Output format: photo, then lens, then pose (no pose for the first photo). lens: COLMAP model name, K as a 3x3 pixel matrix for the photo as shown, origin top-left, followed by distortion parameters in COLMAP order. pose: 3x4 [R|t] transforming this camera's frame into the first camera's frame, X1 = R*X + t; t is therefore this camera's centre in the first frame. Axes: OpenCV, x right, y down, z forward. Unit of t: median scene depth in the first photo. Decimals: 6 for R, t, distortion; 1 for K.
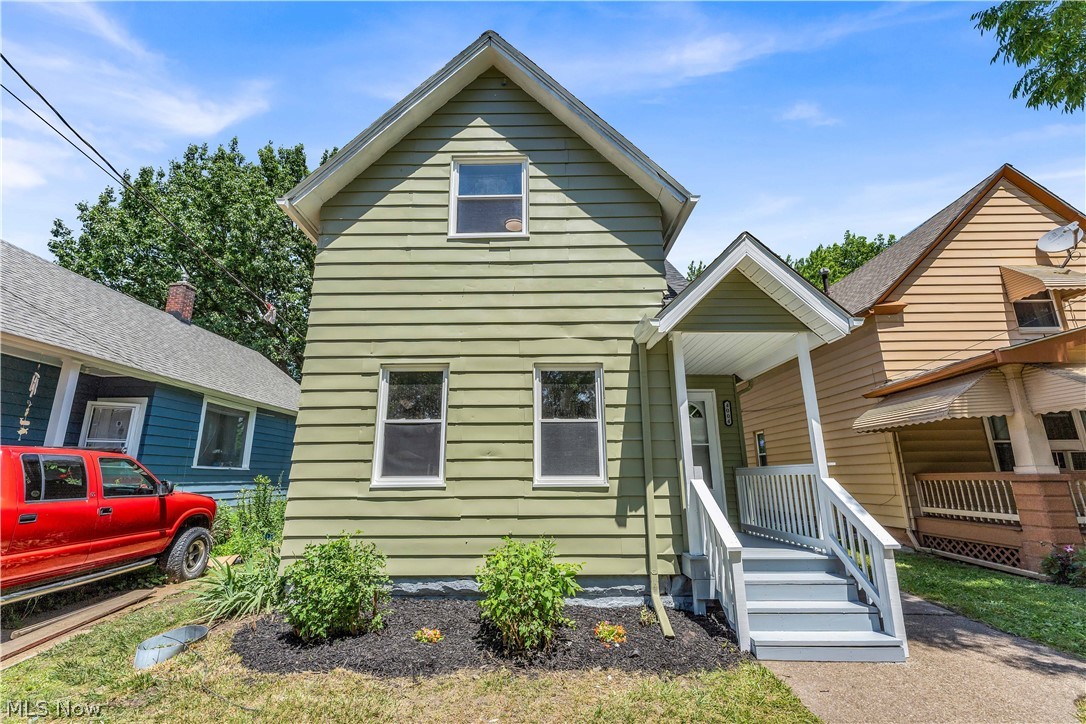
lens RADIAL K [[464.9, 0, 539.4], [0, 464.9, 363.5], [0, 0, 1]] dist [-0.001325, -0.000494]
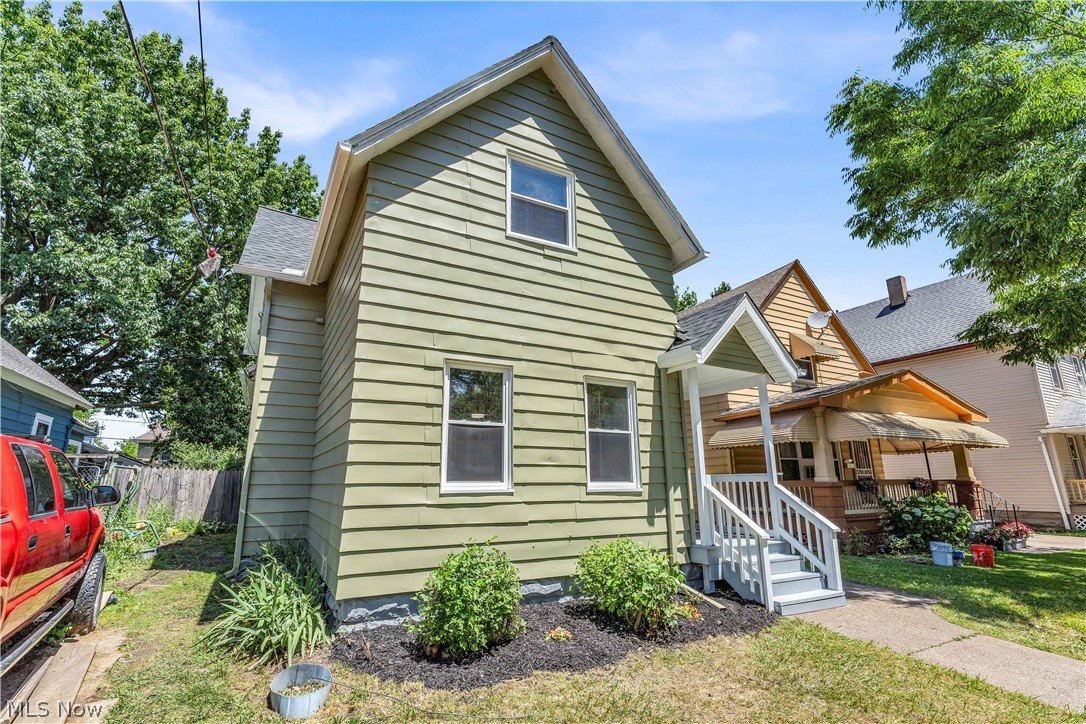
lens RADIAL K [[505.7, 0, 543.1], [0, 505.7, 363.1], [0, 0, 1]] dist [-0.003084, 0.000009]
pose [[0.871343, 0.116906, 0.476543, -0.646376], [-0.120442, 0.992448, -0.023244, 0.009926], [-0.475662, -0.037142, 0.878844, 0.034020]]
